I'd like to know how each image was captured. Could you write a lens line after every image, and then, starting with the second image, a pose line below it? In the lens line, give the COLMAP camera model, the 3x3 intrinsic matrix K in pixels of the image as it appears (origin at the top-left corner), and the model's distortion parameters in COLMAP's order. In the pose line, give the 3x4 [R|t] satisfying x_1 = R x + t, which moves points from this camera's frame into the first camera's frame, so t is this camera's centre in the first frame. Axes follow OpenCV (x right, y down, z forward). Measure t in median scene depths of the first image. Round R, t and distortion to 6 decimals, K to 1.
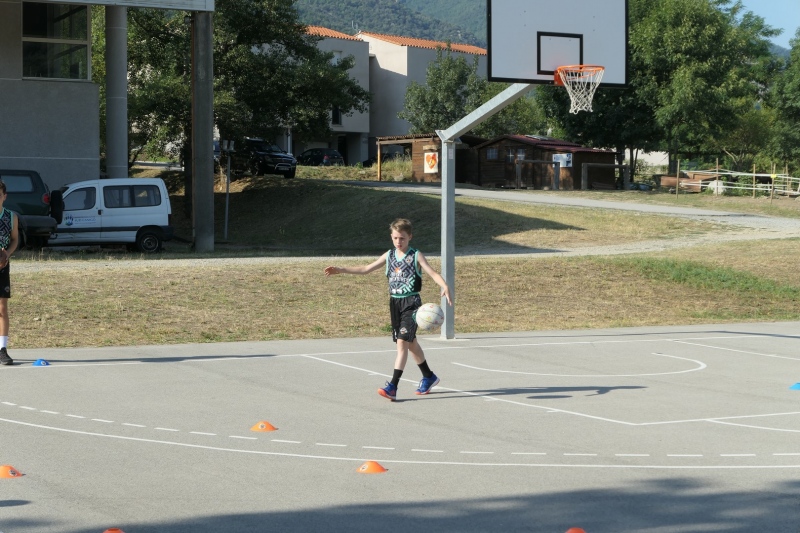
lens RADIAL K [[1600.6, 0, 378.7], [0, 1600.6, 266.5], [0, 0, 1]] dist [-0.002747, 0.064251]
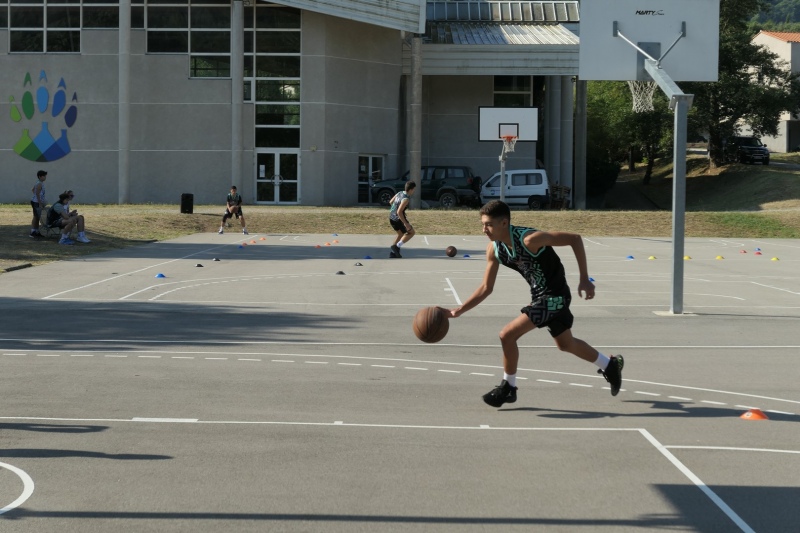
lens RADIAL K [[1600.6, 0, 378.7], [0, 1600.6, 266.5], [0, 0, 1]] dist [-0.002747, 0.064251]
pose [[0.886909, 0.023260, -0.461358, 0.300698], [-0.017133, 0.999701, 0.017464, 0.015383], [0.461627, -0.007584, 0.887042, -0.399980]]
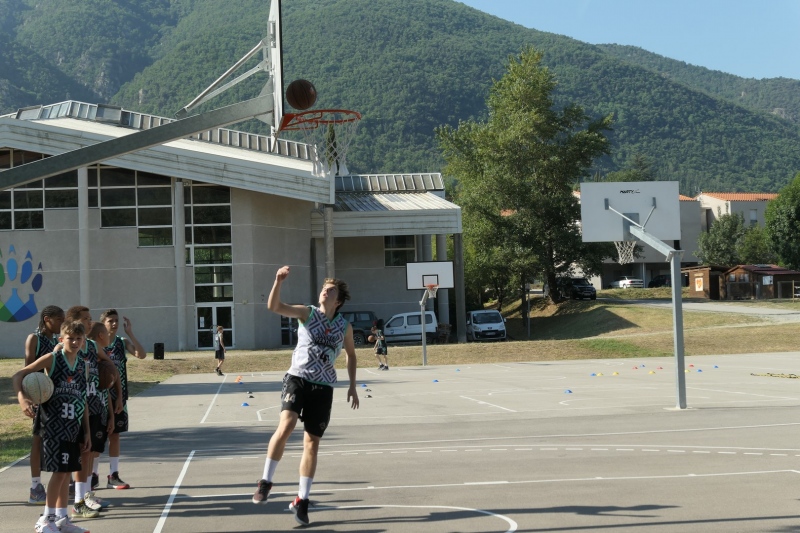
lens RADIAL K [[1383.6, 0, 400.0], [0, 1383.6, 266.5], [0, 0, 1]] dist [-0.011318, -0.001999]
pose [[0.936522, -0.054920, -0.346282, 0.272858], [0.030011, 0.996587, -0.076895, 0.016981], [0.349323, 0.061622, 0.934974, -0.462115]]
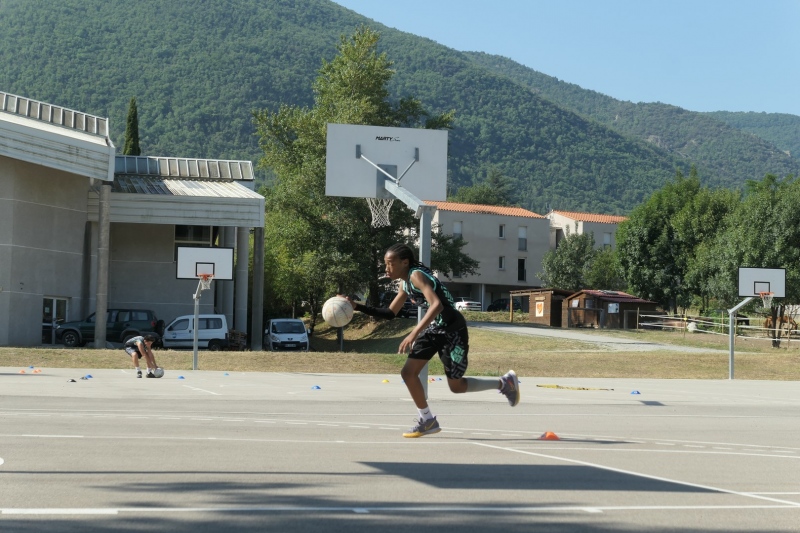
lens RADIAL K [[1544.0, 0, 418.7], [0, 1544.0, 266.2], [0, 0, 1]] dist [-0.009480, 0.041027]
pose [[0.973182, -0.000267, -0.230036, 0.287384], [-0.021232, 0.995627, -0.090978, 0.028489], [0.229054, 0.093422, 0.968920, -0.421597]]
